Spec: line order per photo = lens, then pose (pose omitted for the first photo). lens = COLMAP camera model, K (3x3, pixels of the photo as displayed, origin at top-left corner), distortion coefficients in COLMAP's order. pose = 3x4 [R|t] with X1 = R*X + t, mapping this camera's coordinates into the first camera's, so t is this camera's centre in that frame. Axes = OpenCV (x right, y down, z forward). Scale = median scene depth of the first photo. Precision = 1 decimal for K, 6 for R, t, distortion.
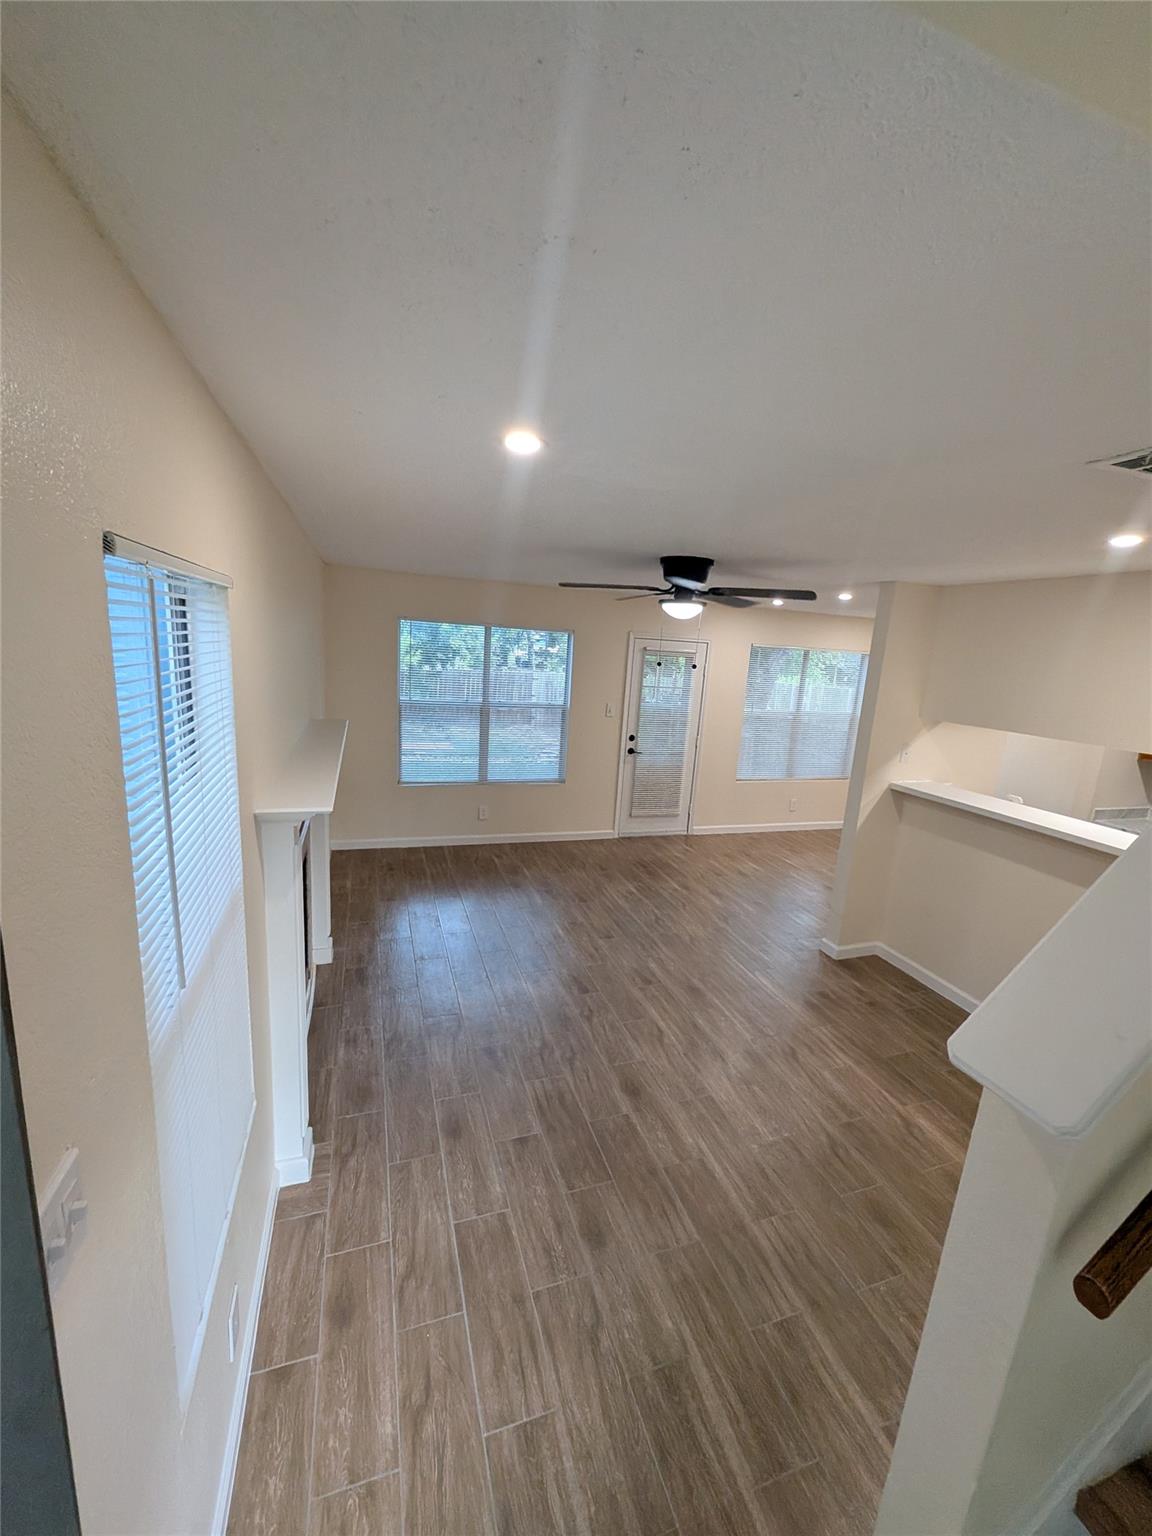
lens RADIAL K [[615.6, 0, 577.6], [0, 615.6, 769.3], [0, 0, 1]] dist [0.007600, 0.000148]
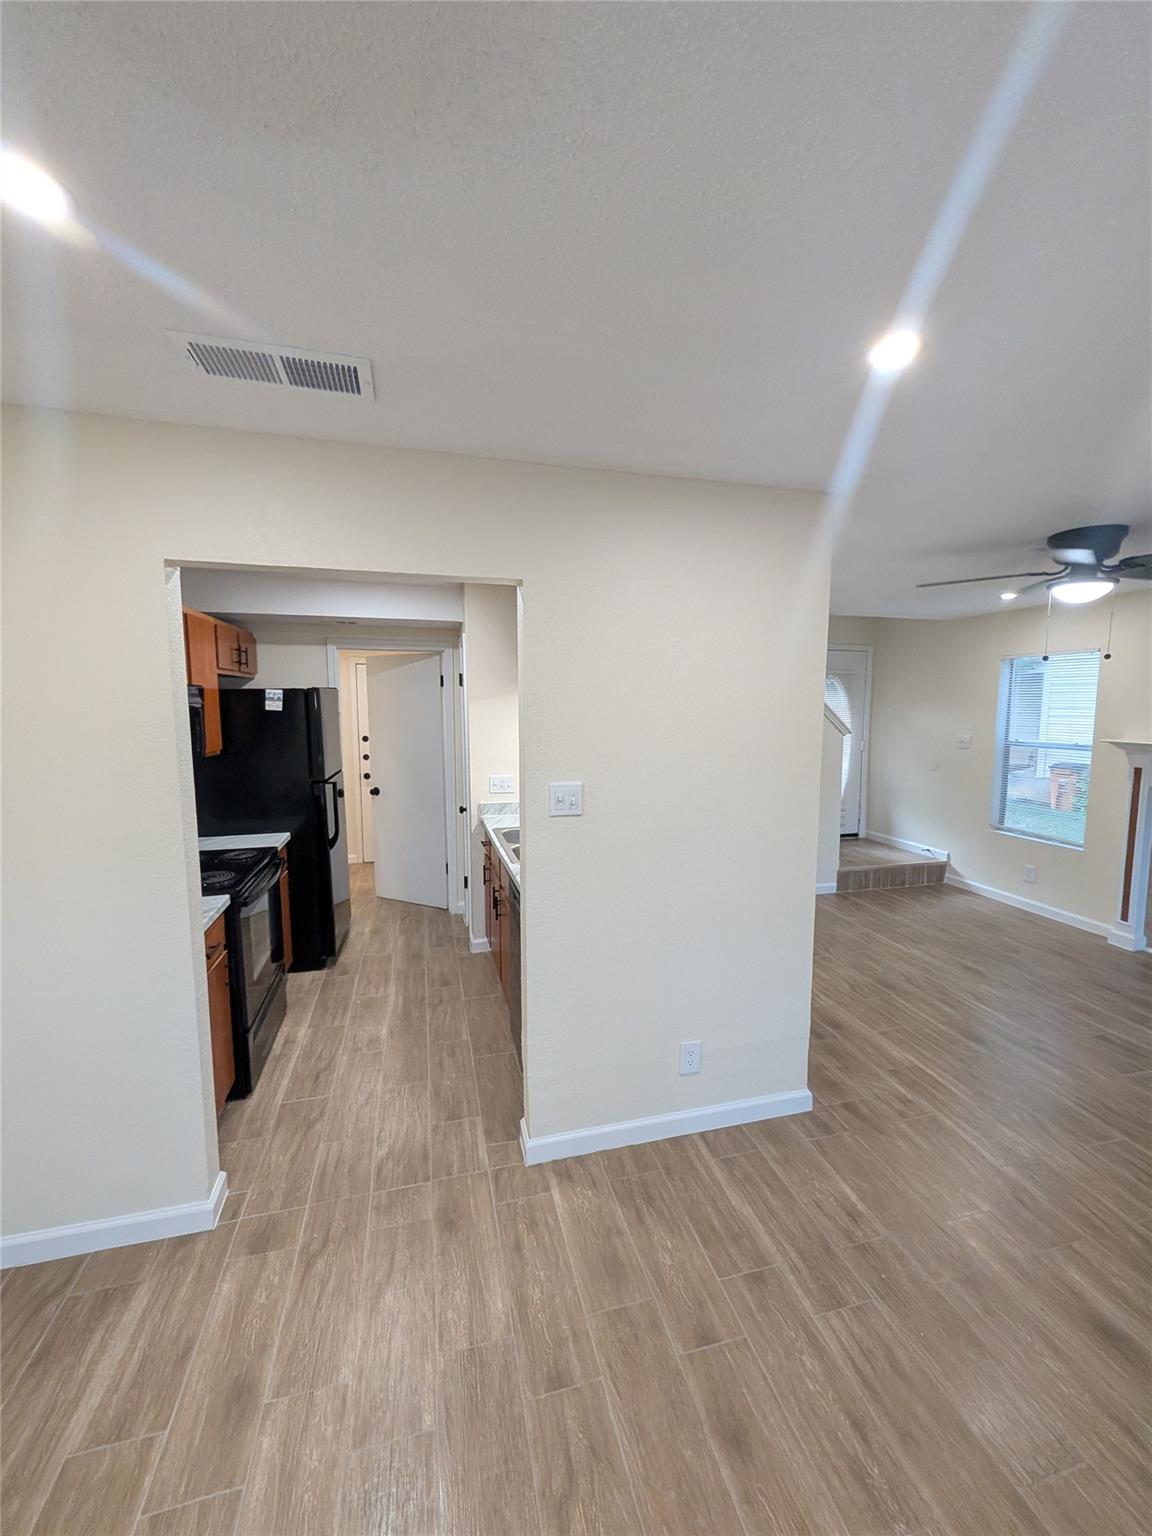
lens RADIAL K [[615.6, 0, 578.6], [0, 615.6, 778.8], [0, 0, 1]] dist [0.007600, 0.000148]
pose [[-0.995948, -0.065885, 0.061215, 0.520339], [-0.043113, 0.947130, 0.317941, -0.168030], [-0.078926, 0.314014, -0.946132, 1.283022]]
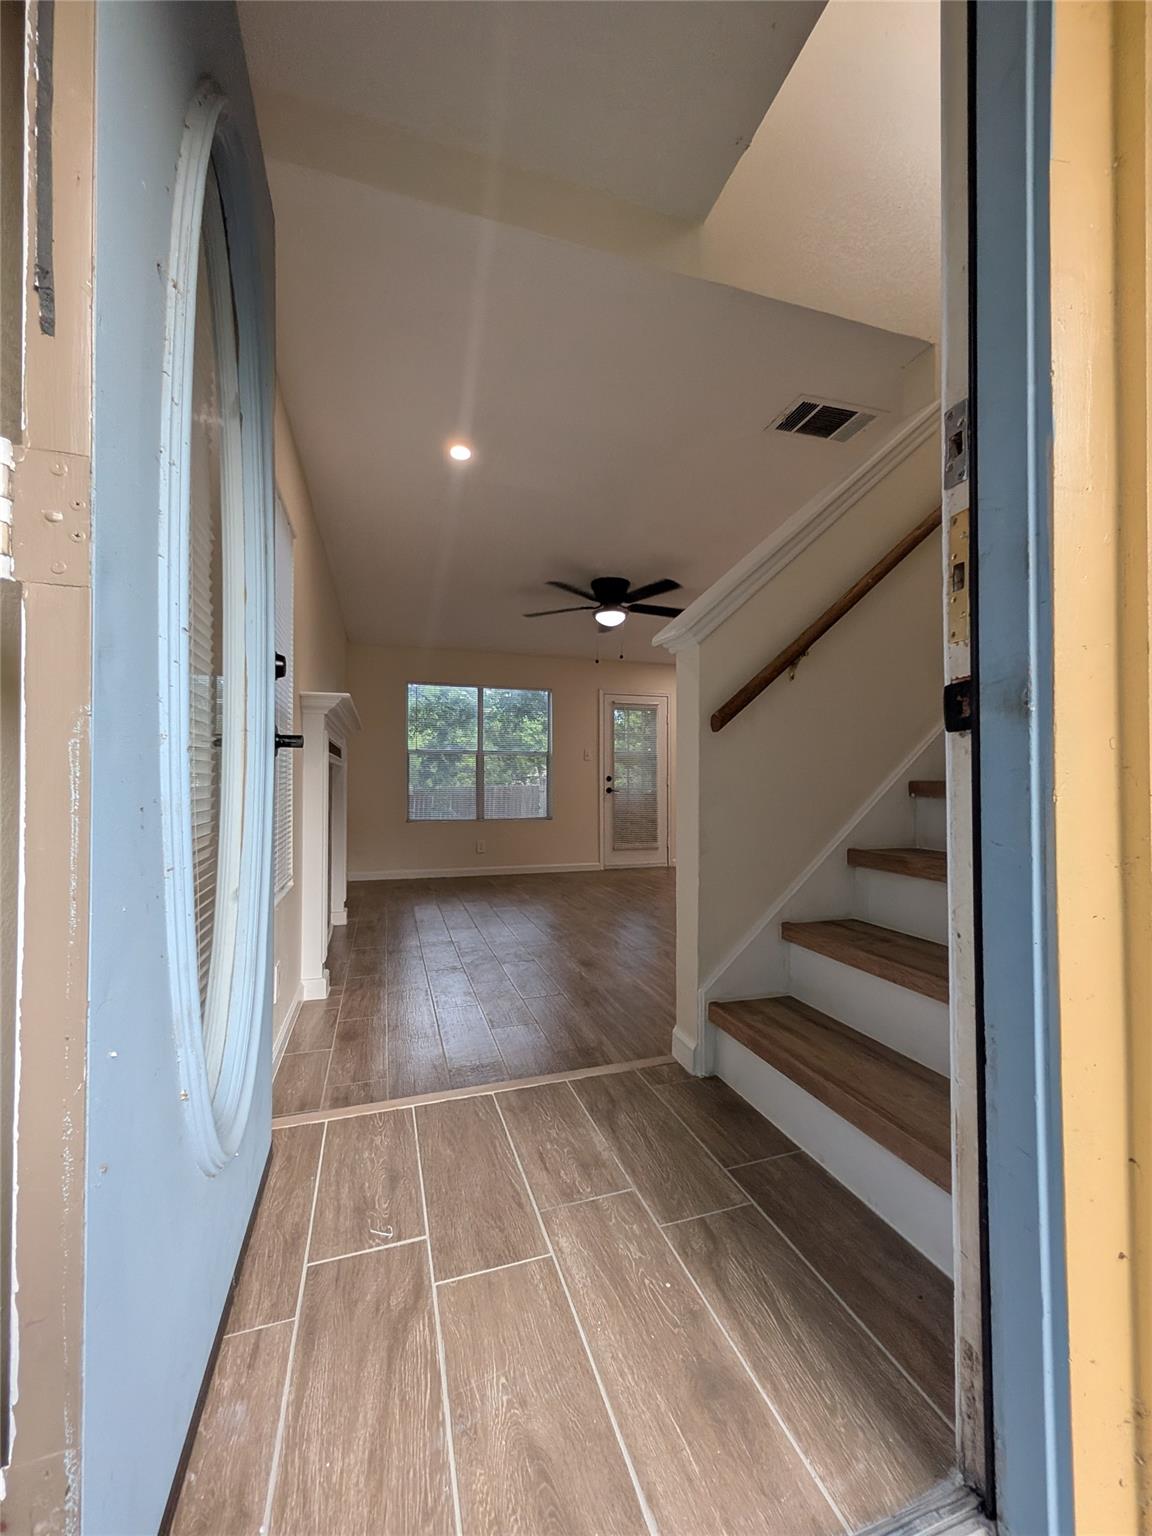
lens RADIAL K [[615.6, 0, 581.8], [0, 615.6, 772.0], [0, 0, 1]] dist [0.007600, 0.000148]
pose [[0.997771, -0.065290, -0.013801, 0.069004], [0.060606, 0.973140, -0.222095, 0.242595], [0.027931, 0.220764, 0.974927, -0.161259]]
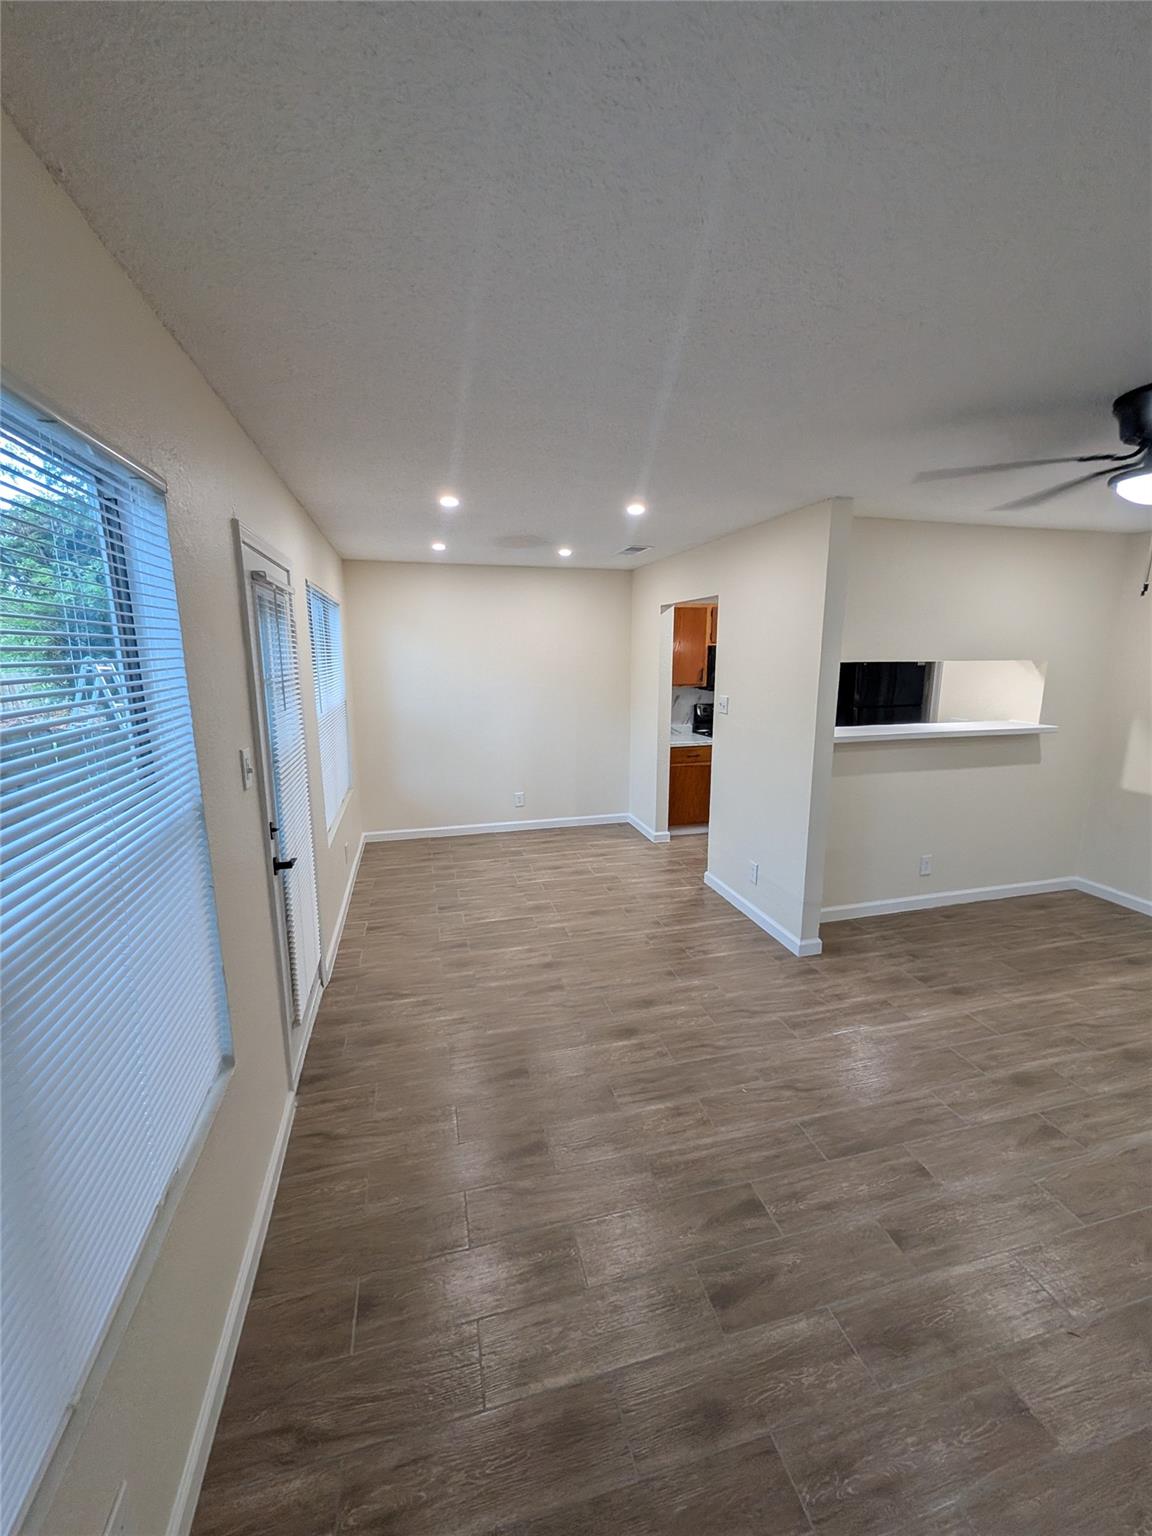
lens RADIAL K [[615.6, 0, 588.5], [0, 615.6, 772.5], [0, 0, 1]] dist [0.007600, 0.000148]
pose [[0.053120, -0.254476, 0.965619, -0.306377], [0.200962, 0.949925, 0.239285, -0.169213], [-0.978158, 0.181341, 0.101600, 0.990921]]
